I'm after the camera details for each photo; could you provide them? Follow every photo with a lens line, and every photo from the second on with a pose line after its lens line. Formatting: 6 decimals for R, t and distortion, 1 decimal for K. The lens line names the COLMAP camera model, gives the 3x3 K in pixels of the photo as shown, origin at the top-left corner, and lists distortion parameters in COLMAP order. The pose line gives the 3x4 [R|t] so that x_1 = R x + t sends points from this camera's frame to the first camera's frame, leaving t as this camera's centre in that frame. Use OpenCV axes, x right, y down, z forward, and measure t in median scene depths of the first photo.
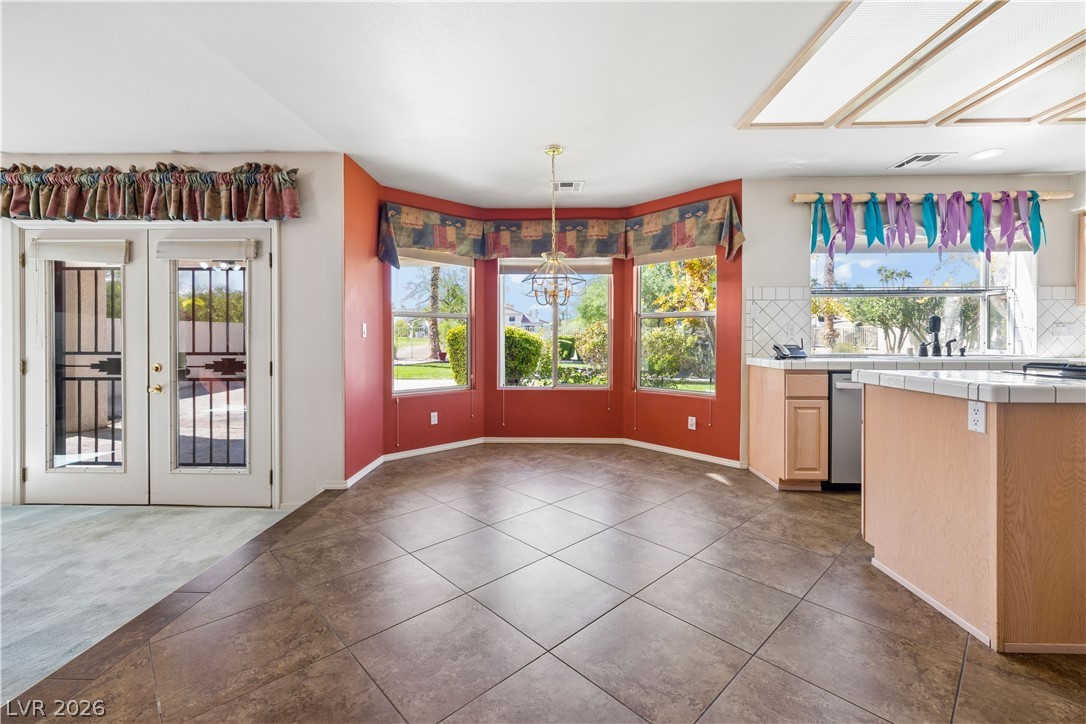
lens RADIAL K [[469.2, 0, 546.4], [0, 469.2, 343.0], [0, 0, 1]] dist [-0.001625, 0.002511]
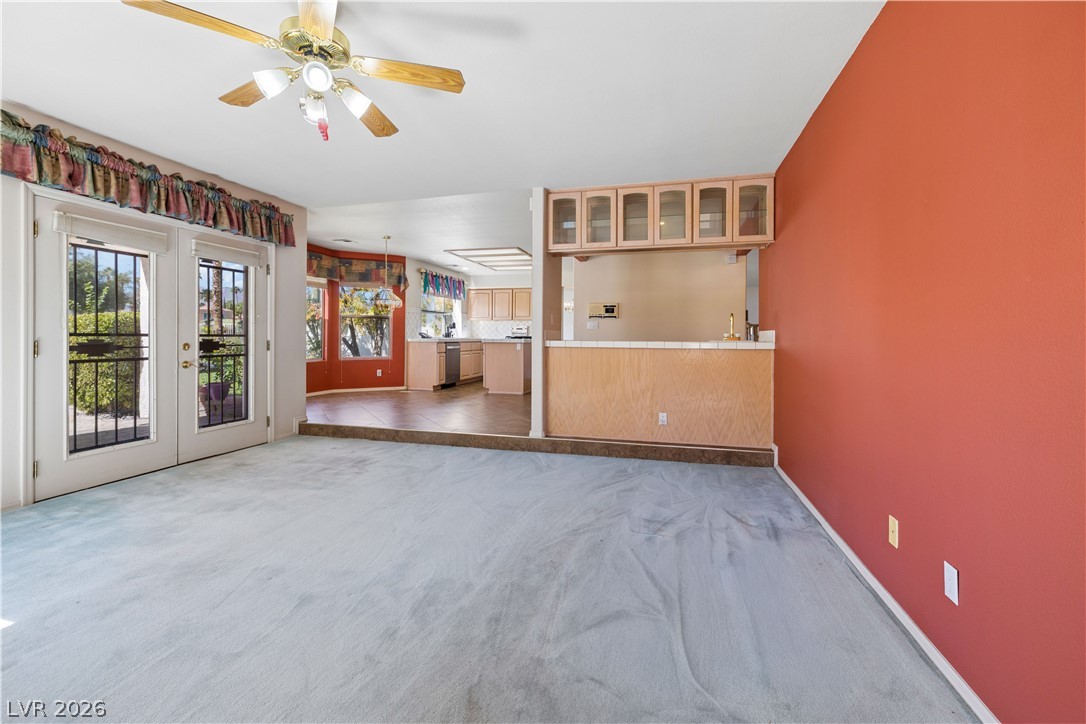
lens RADIAL K [[469.2, 0, 544.7], [0, 469.2, 336.4], [0, 0, 1]] dist [-0.001625, 0.002511]
pose [[0.230115, 0.001310, 0.973162, -1.604348], [0.008331, 0.999960, -0.003315, 0.035318], [-0.973128, 0.008870, 0.230095, -0.135346]]
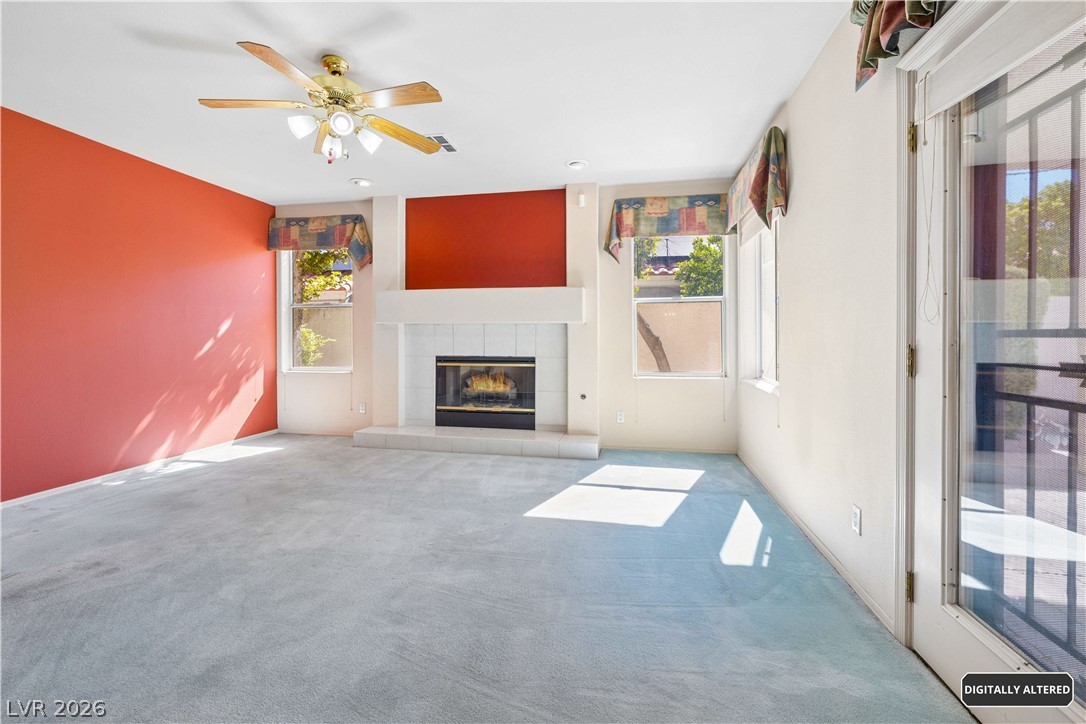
lens RADIAL K [[469.2, 0, 538.3], [0, 469.2, 335.4], [0, 0, 1]] dist [-0.001625, 0.002511]
pose [[-0.159248, -0.003424, -0.987233, -0.528529], [-0.011519, 0.999932, -0.001610, 0.027520], [0.987171, 0.011116, -0.159277, 0.638203]]
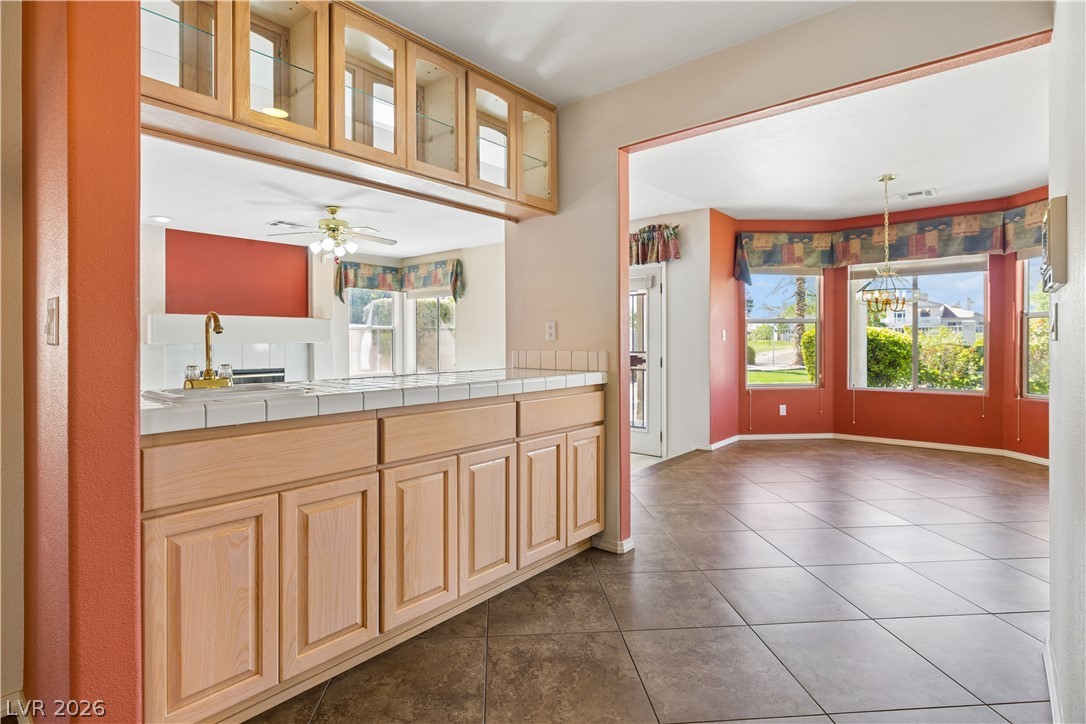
lens RADIAL K [[554.3, 0, 537.9], [0, 554.3, 346.6], [0, 0, 1]] dist [0.011018, -0.000038]
pose [[0.773926, 0.000620, -0.633276, 0.190715], [-0.001592, 0.999998, -0.000967, 0.006833], [0.633274, 0.001756, 0.773926, -0.526641]]
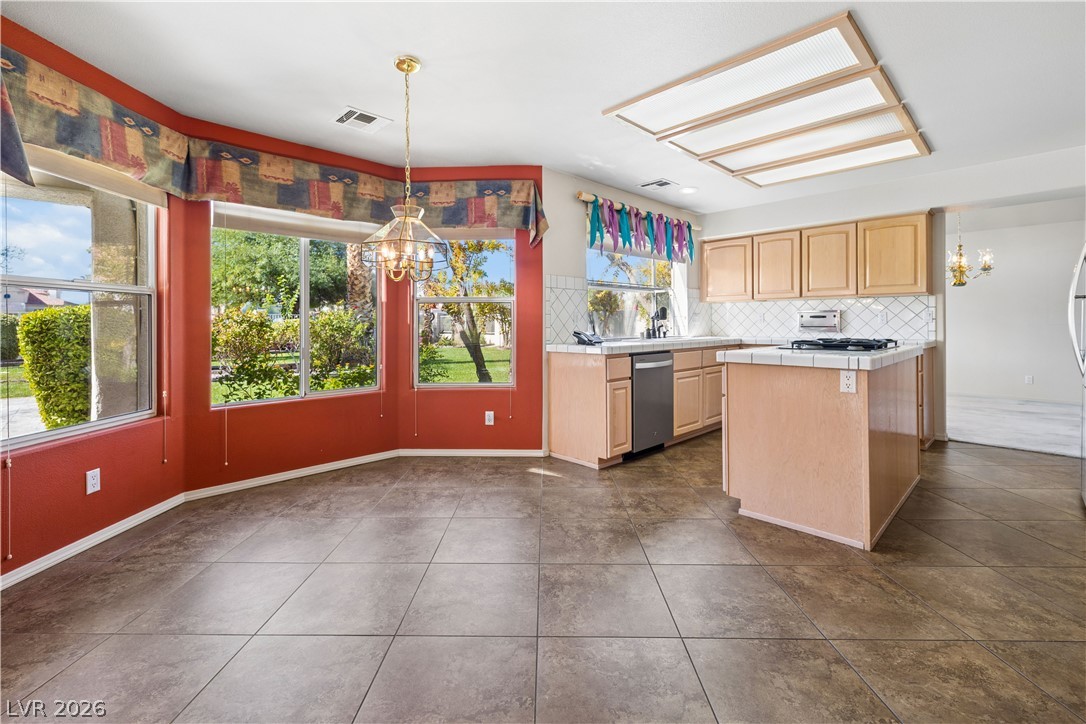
lens RADIAL K [[469.2, 0, 539.3], [0, 469.2, 323.6], [0, 0, 1]] dist [-0.001625, 0.002511]
pose [[0.702680, -0.004606, 0.711491, -0.308530], [0.015492, 0.999841, -0.008828, -0.005446], [-0.711338, 0.017226, 0.702639, 0.314705]]
